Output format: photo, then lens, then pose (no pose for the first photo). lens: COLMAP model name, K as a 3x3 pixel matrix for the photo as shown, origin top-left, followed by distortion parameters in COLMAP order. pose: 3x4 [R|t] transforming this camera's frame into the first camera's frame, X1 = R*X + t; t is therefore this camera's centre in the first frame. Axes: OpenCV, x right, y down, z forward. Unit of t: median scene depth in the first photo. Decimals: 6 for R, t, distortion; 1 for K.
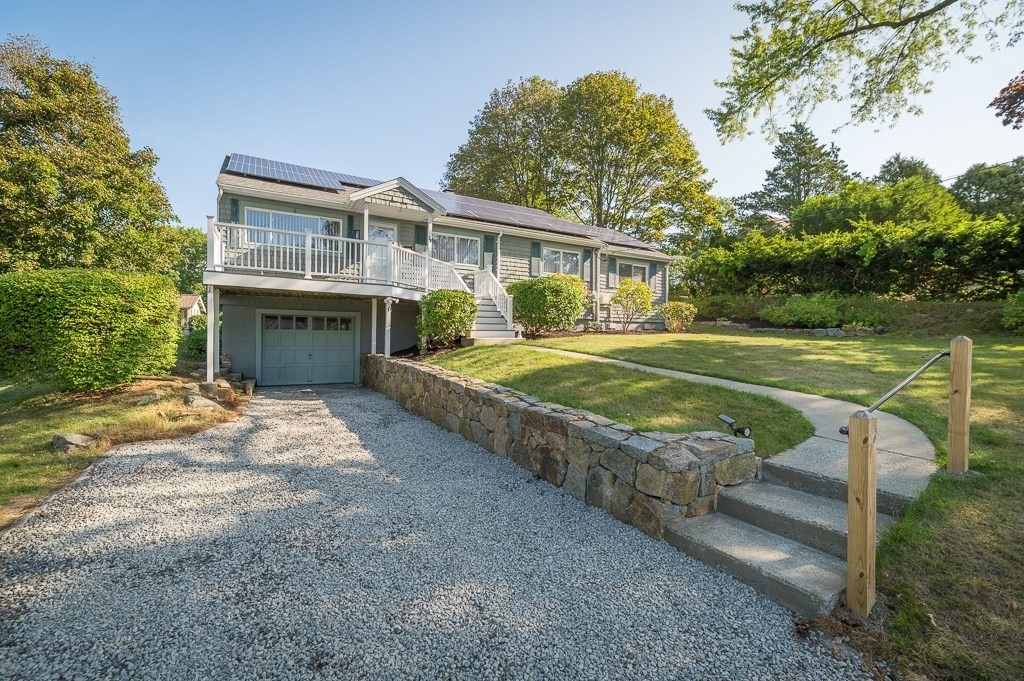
lens RADIAL K [[443.3, 0, 510.4], [0, 443.3, 341.4], [0, 0, 1]] dist [0.000889, -0.001192]
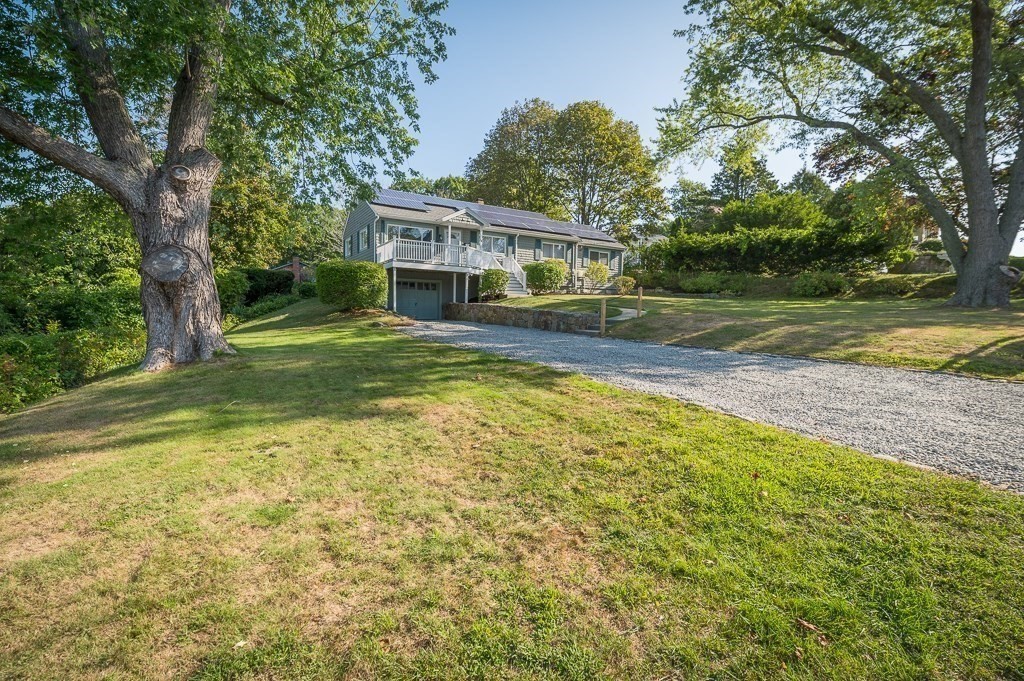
lens RADIAL K [[443.3, 0, 514.7], [0, 443.3, 337.9], [0, 0, 1]] dist [0.000889, -0.001192]
pose [[0.999685, 0.008131, 0.023747, -0.061255], [-0.009471, 0.998338, 0.056851, 0.047040], [-0.023245, -0.057058, 0.998100, -0.616438]]
